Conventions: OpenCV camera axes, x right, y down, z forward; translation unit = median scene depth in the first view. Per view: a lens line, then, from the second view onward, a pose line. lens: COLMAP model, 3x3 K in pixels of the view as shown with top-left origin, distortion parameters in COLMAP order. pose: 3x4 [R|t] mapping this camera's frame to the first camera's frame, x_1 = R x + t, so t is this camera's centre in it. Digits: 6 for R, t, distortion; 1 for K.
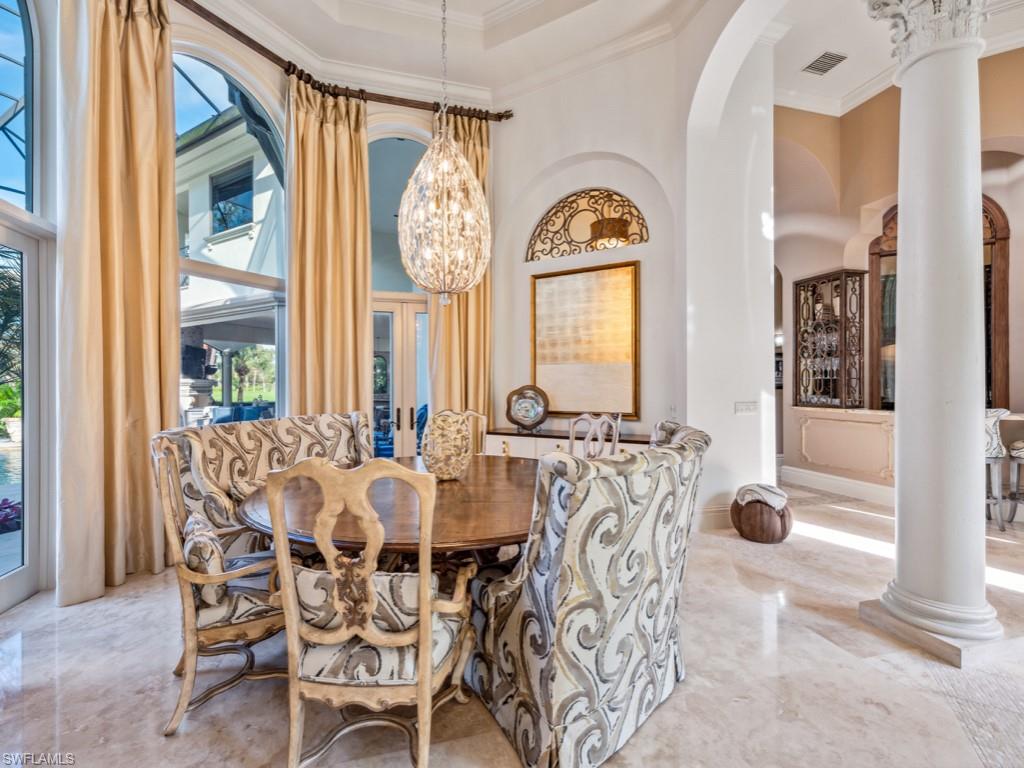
lens RADIAL K [[449.1, 0, 506.5], [0, 449.1, 385.5], [0, 0, 1]] dist [0.010660, 0.000050]
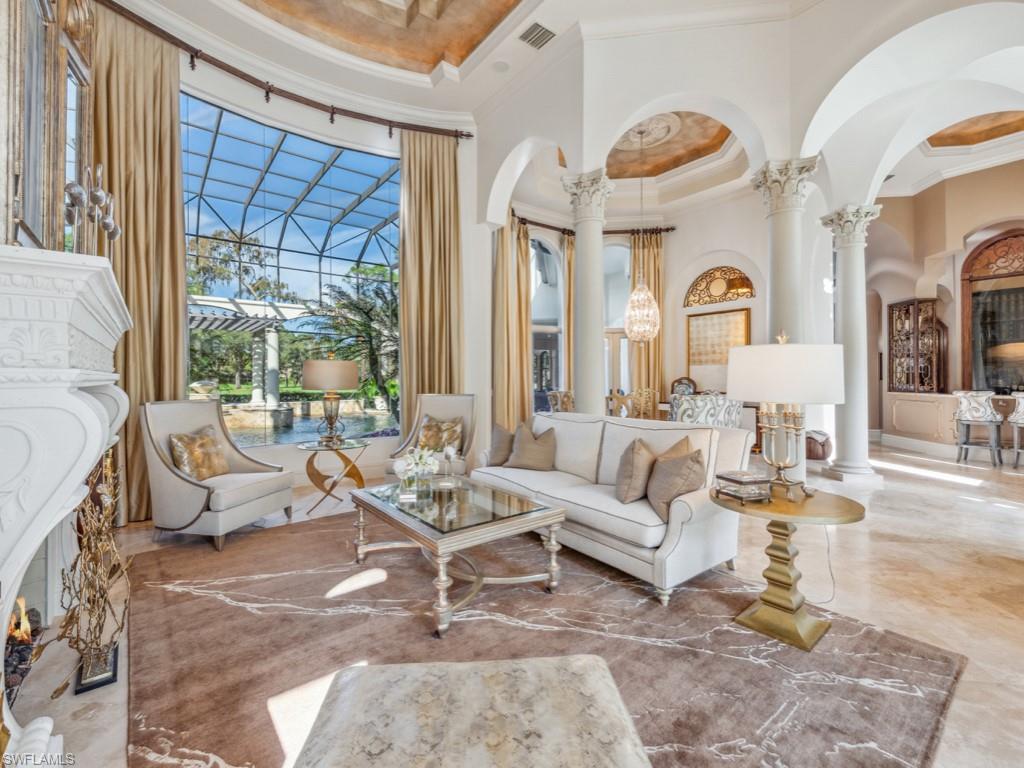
lens RADIAL K [[449.1, 0, 508.3], [0, 449.1, 378.0], [0, 0, 1]] dist [0.010660, 0.000050]
pose [[0.927745, -0.000576, -0.373214, 0.066593], [0.000800, 1.000000, 0.000444, 0.001336], [0.373214, -0.000710, 0.927745, -0.947814]]
